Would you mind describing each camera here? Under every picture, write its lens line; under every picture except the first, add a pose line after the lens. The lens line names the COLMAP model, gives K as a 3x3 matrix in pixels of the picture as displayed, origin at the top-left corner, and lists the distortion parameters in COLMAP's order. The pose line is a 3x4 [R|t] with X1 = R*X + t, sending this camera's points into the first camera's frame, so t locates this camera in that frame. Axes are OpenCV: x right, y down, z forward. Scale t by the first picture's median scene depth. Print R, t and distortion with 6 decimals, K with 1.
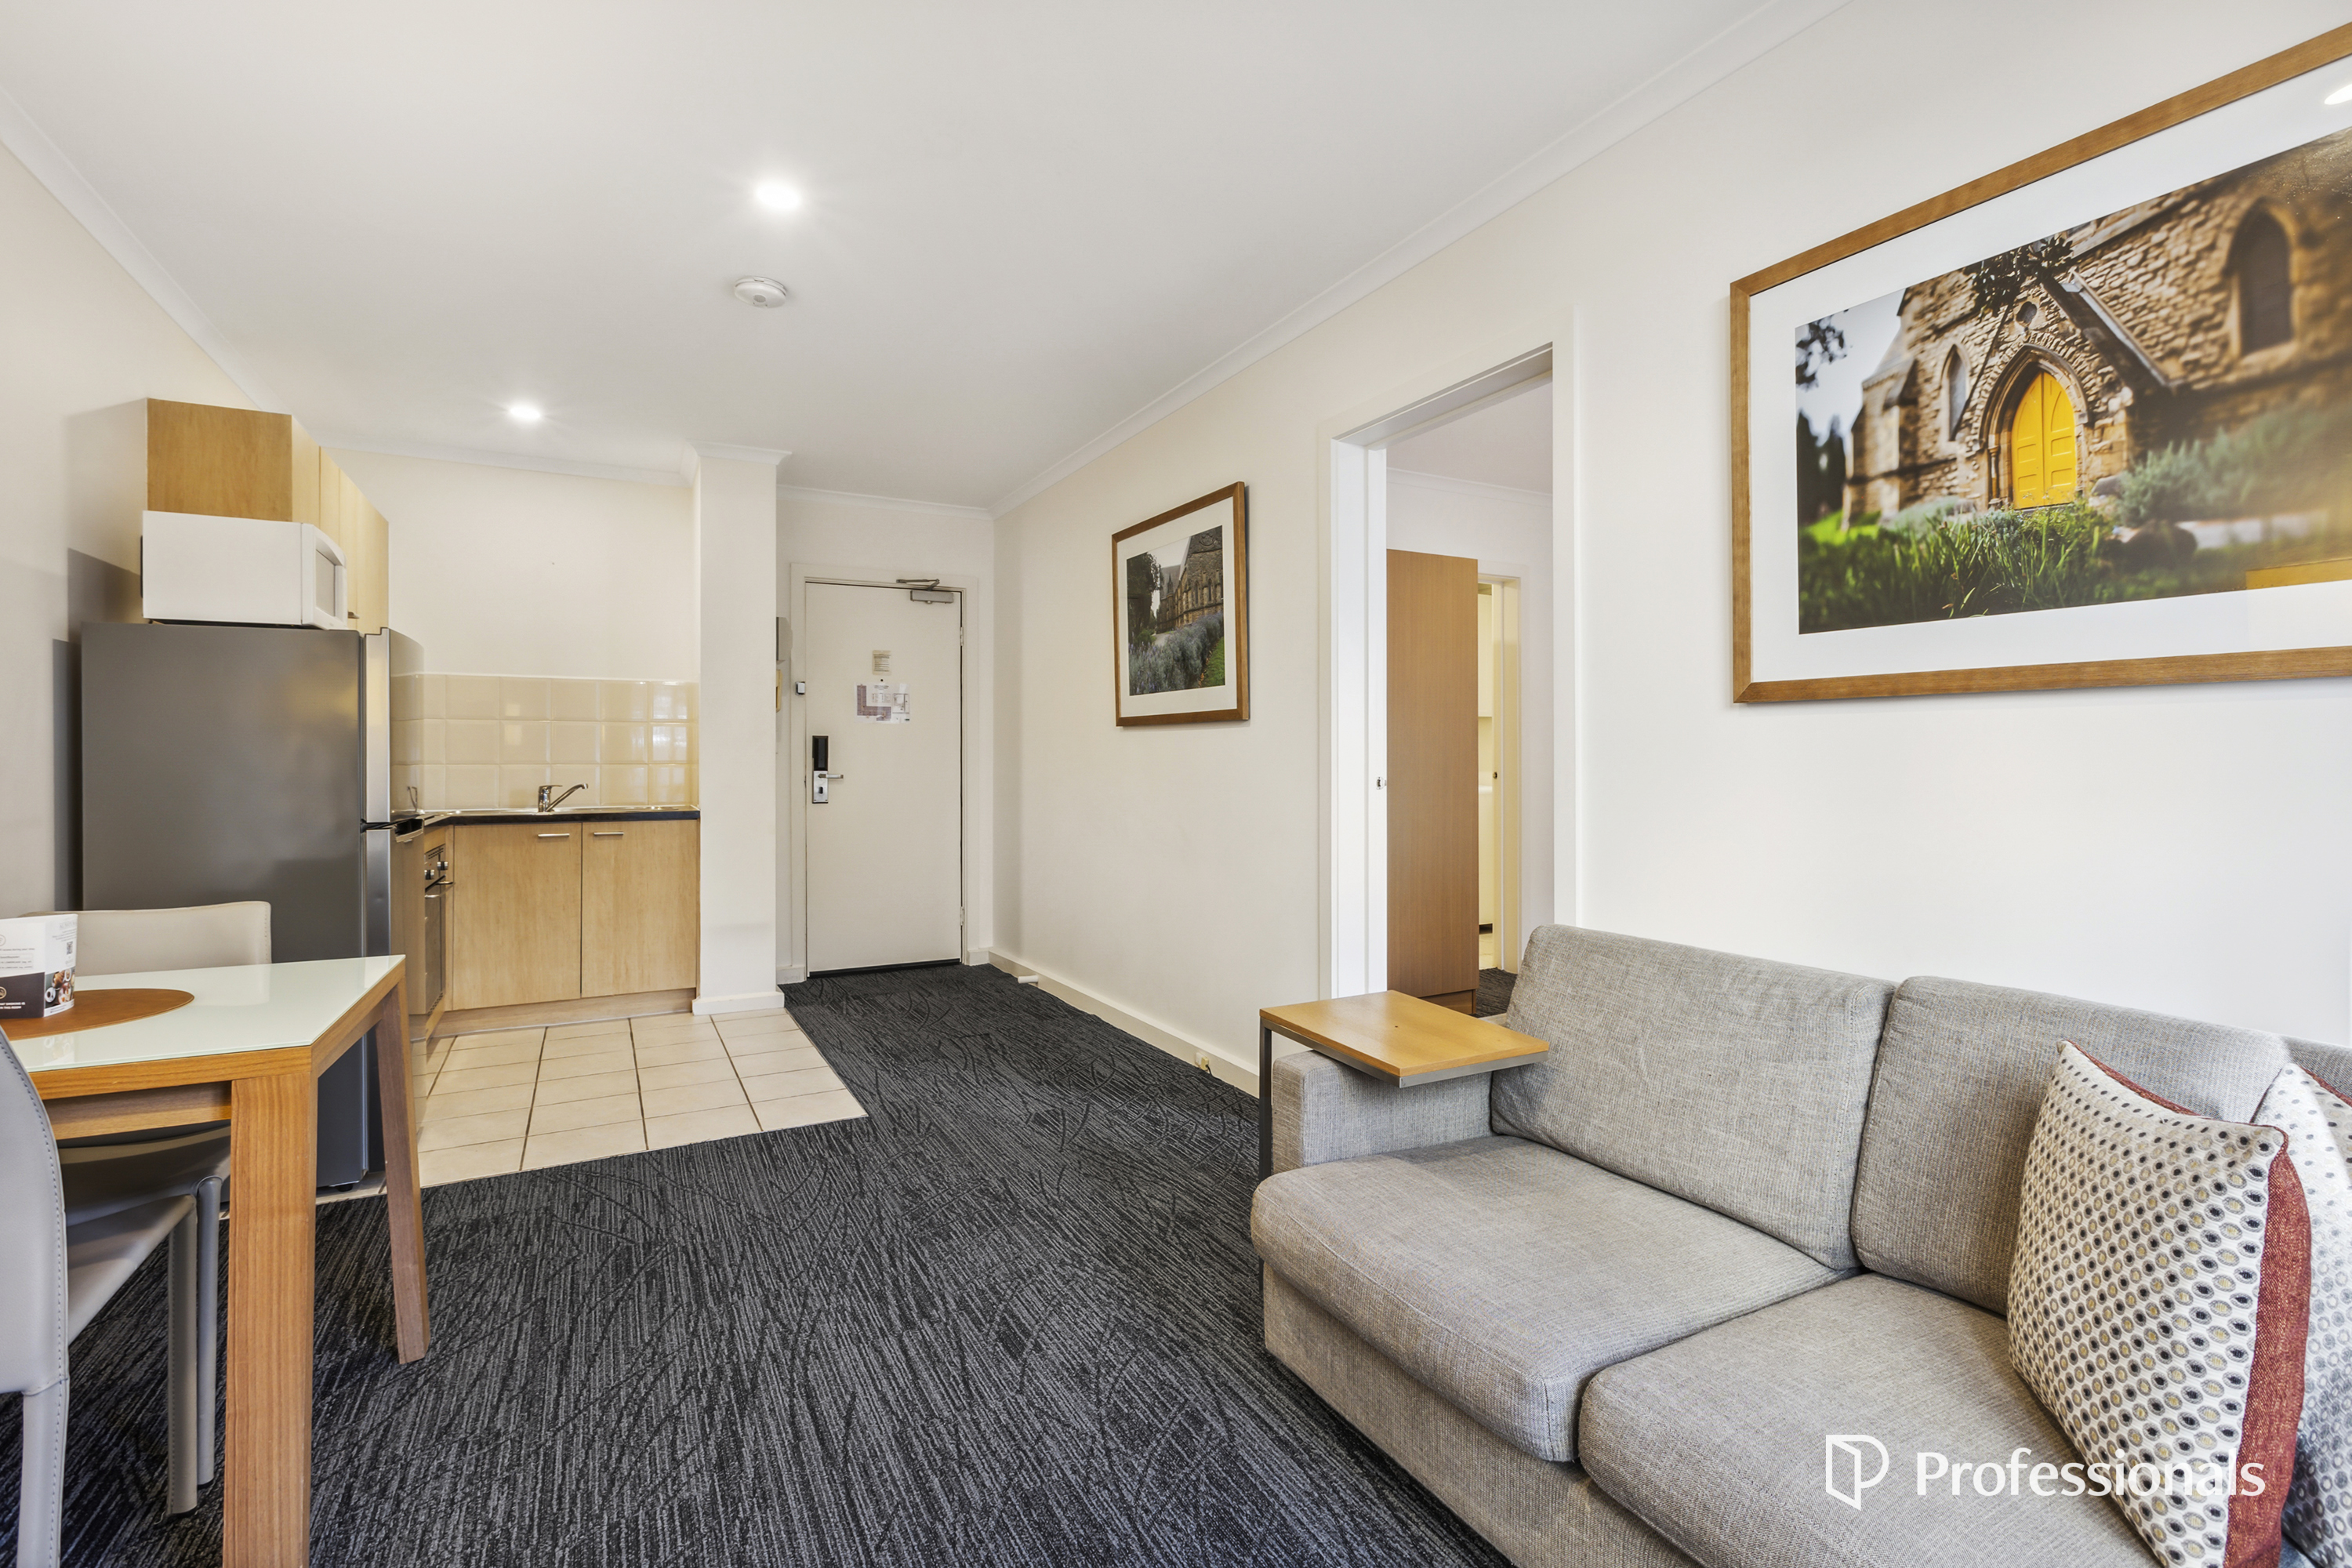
lens RADIAL K [[1061.9, 0, 1183.3], [0, 1061.9, 769.1], [0, 0, 1]] dist [0.010478, -0.000615]
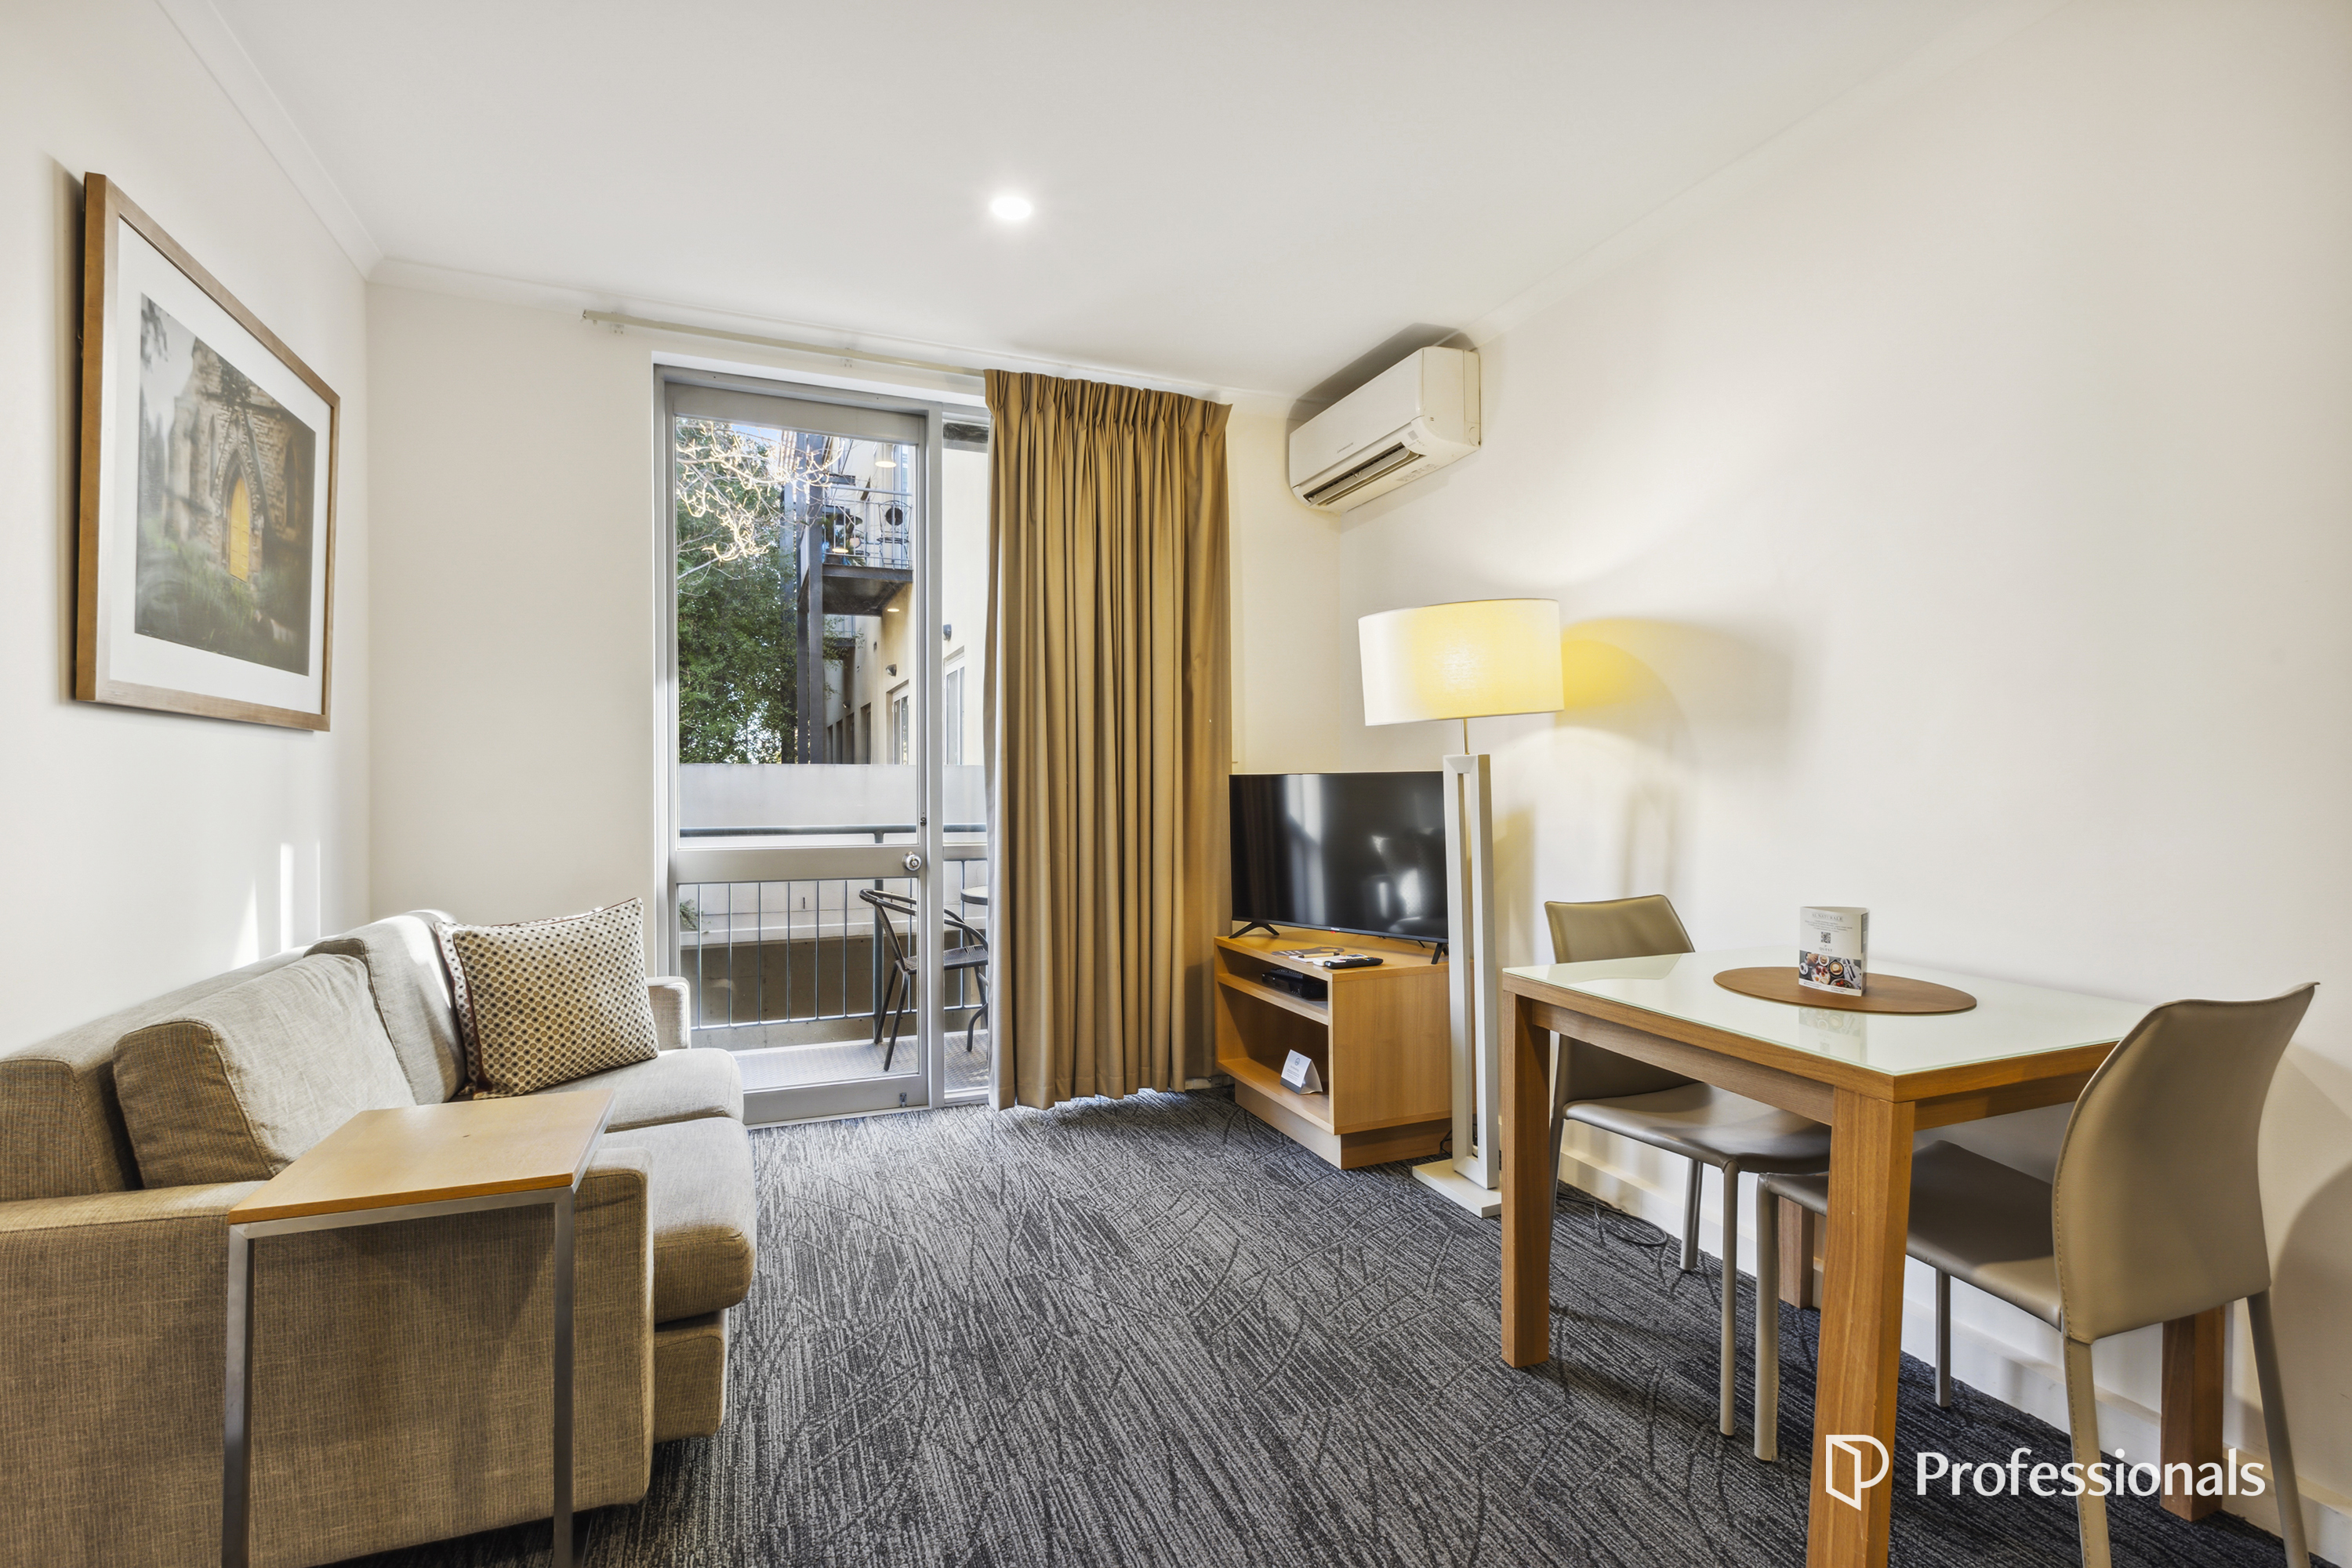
lens RADIAL K [[1061.9, 0, 1177.7], [0, 1061.9, 778.2], [0, 0, 1]] dist [0.010478, -0.000615]
pose [[-0.993255, 0.002770, 0.115916, -0.415625], [0.003474, 0.999977, 0.005873, -0.007711], [-0.115898, 0.006236, -0.993242, 1.869194]]
